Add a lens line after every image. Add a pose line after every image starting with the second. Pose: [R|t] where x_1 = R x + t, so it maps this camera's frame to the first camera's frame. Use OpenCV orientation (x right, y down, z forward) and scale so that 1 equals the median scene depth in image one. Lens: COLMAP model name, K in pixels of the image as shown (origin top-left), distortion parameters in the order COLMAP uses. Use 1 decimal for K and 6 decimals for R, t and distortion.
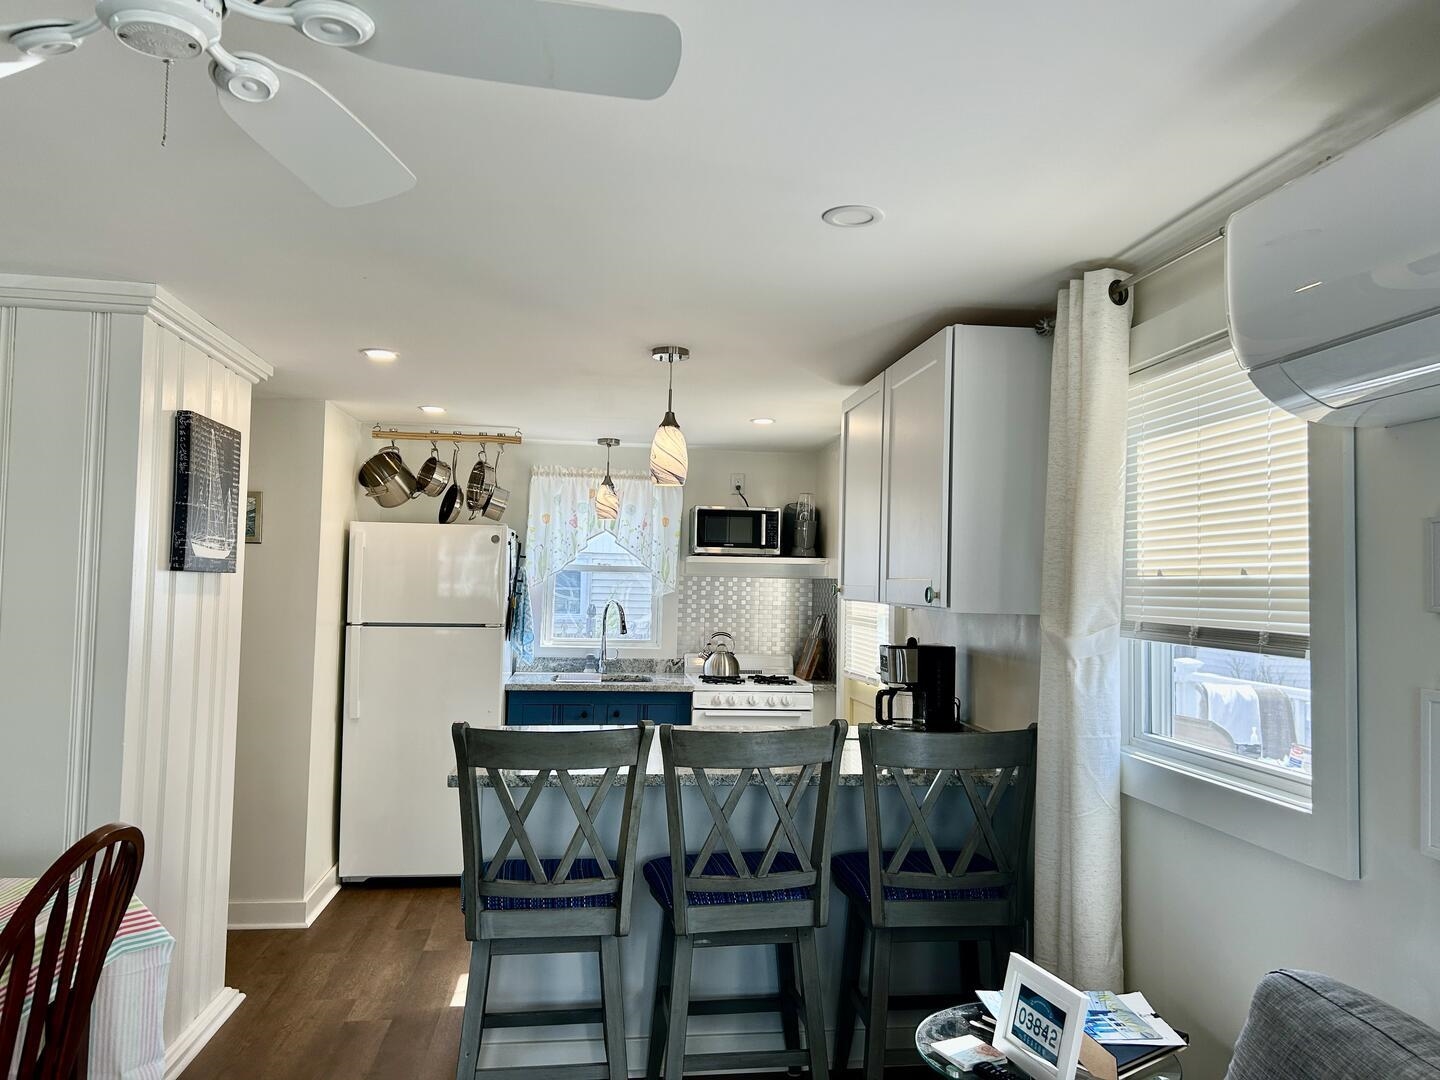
lens RADIAL K [[1076.7, 0, 722.3], [0, 1076.7, 523.7], [0, 0, 1]] dist [0.055033, -0.063834]
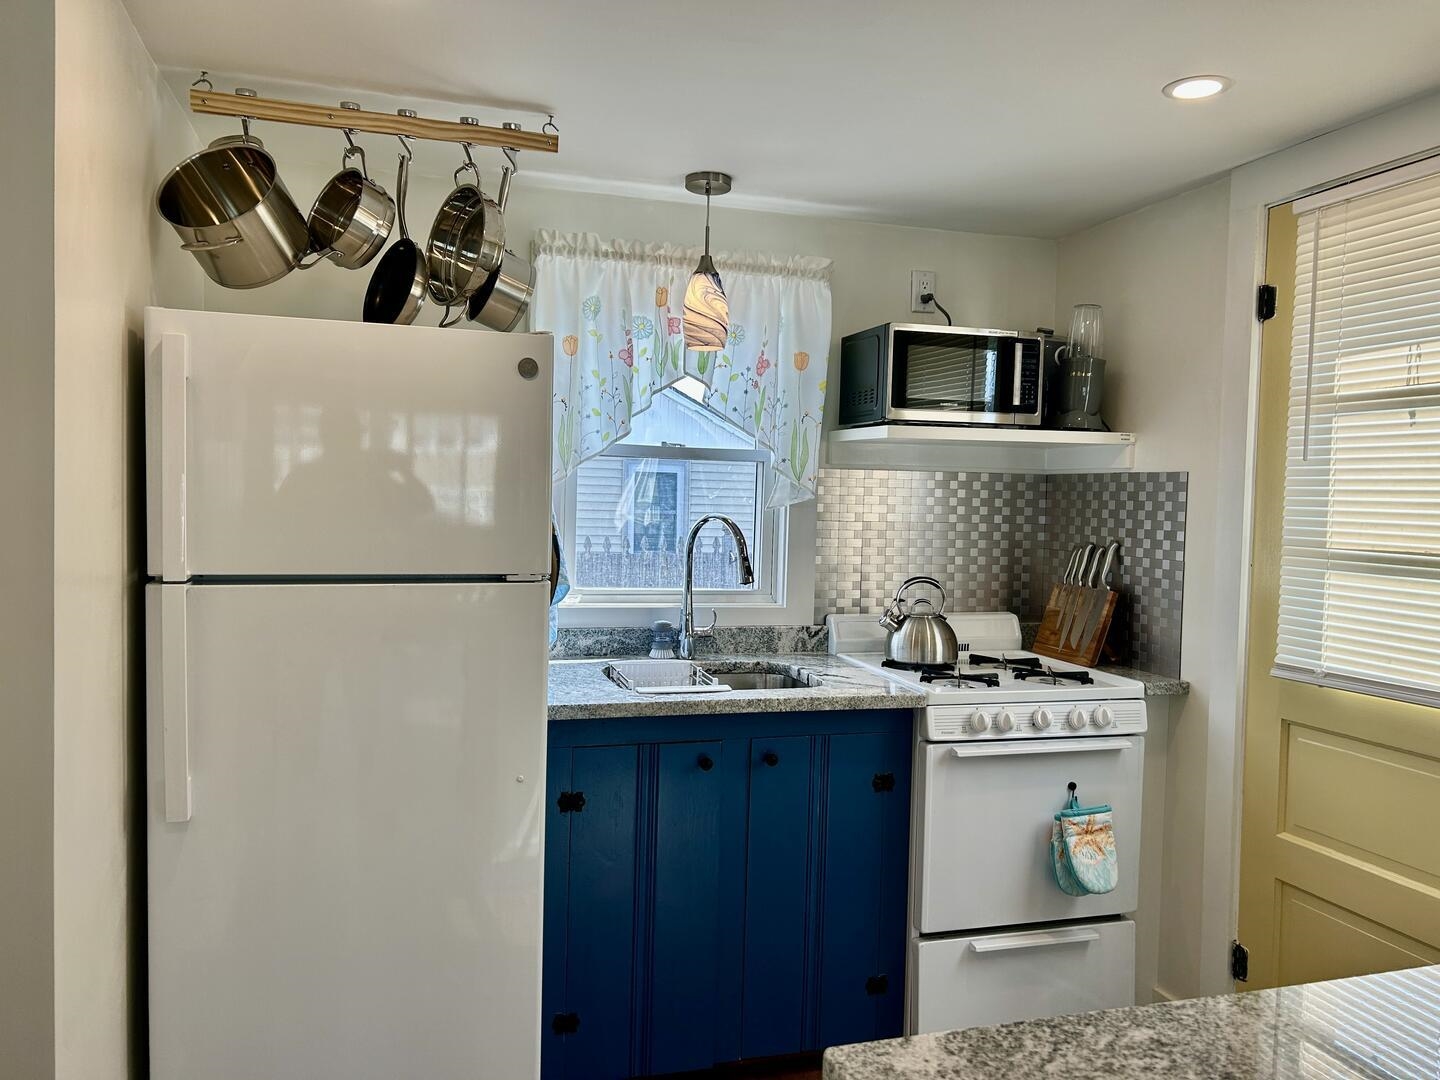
lens RADIAL K [[1098.0, 0, 720.0], [0, 1098.0, 540.0], [0, 0, 1]] dist [0.058439, -0.071180]
pose [[0.985713, -0.004110, 0.168384, -0.198287], [-0.013172, 0.994760, 0.101388, 0.034024], [-0.167919, -0.102157, 0.980493, 0.542829]]
